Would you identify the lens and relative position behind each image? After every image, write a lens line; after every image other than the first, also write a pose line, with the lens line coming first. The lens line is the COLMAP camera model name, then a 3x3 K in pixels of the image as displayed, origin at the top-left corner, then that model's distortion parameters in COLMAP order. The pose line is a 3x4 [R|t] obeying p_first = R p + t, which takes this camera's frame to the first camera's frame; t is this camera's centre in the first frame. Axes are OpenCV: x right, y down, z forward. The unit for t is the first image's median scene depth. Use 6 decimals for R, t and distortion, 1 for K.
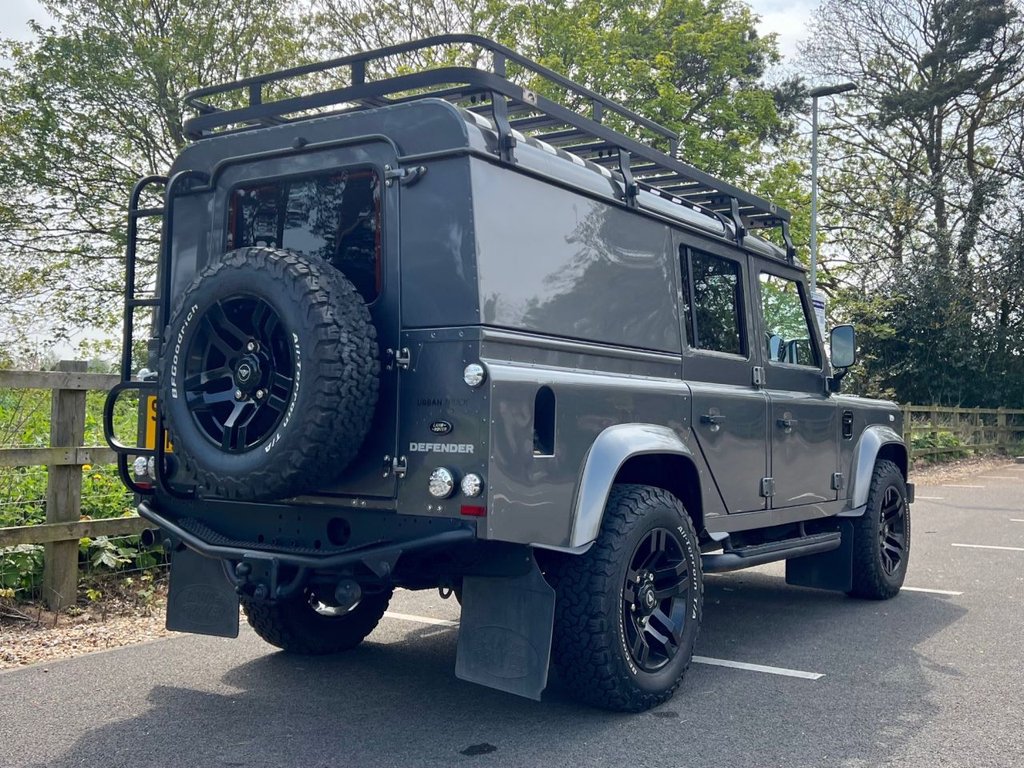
lens RADIAL K [[1097.5, 0, 543.7], [0, 1097.5, 340.8], [0, 0, 1]] dist [0.070200, -0.102212]
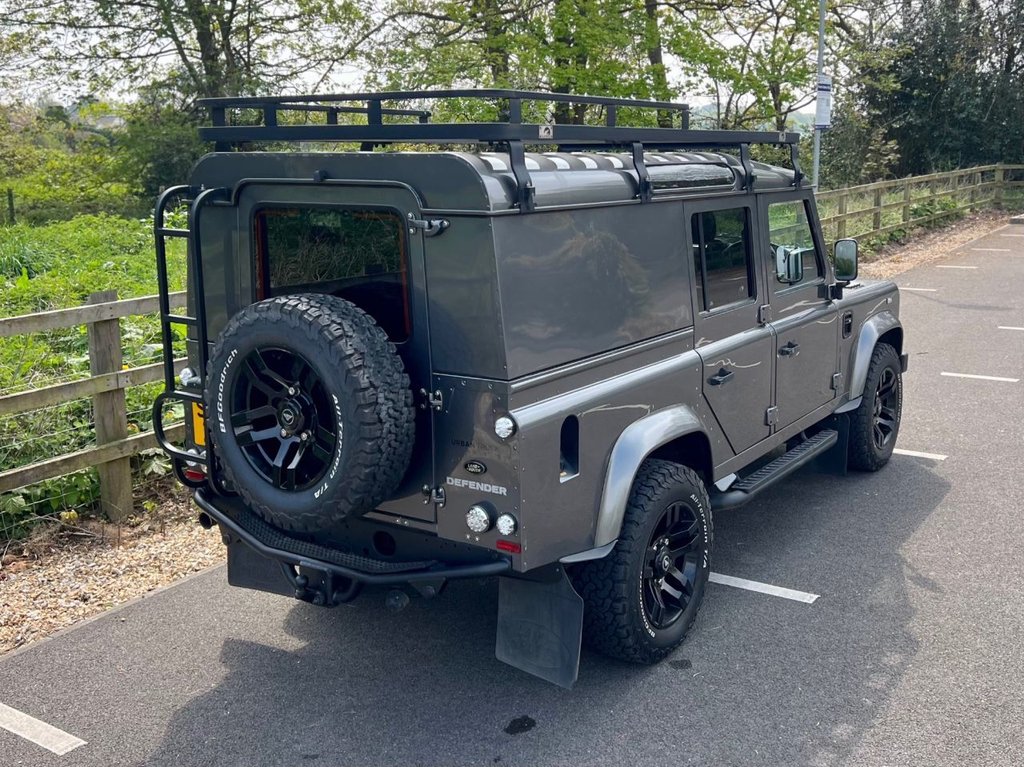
lens RADIAL K [[1086.3, 0, 575.1], [0, 1086.3, 313.2], [0, 0, 1]] dist [0.070170, -0.115079]
pose [[0.999364, -0.029240, 0.020399, -0.011222], [0.023808, 0.973226, 0.228615, -0.291264], [-0.026537, -0.227984, 0.973303, -0.014067]]
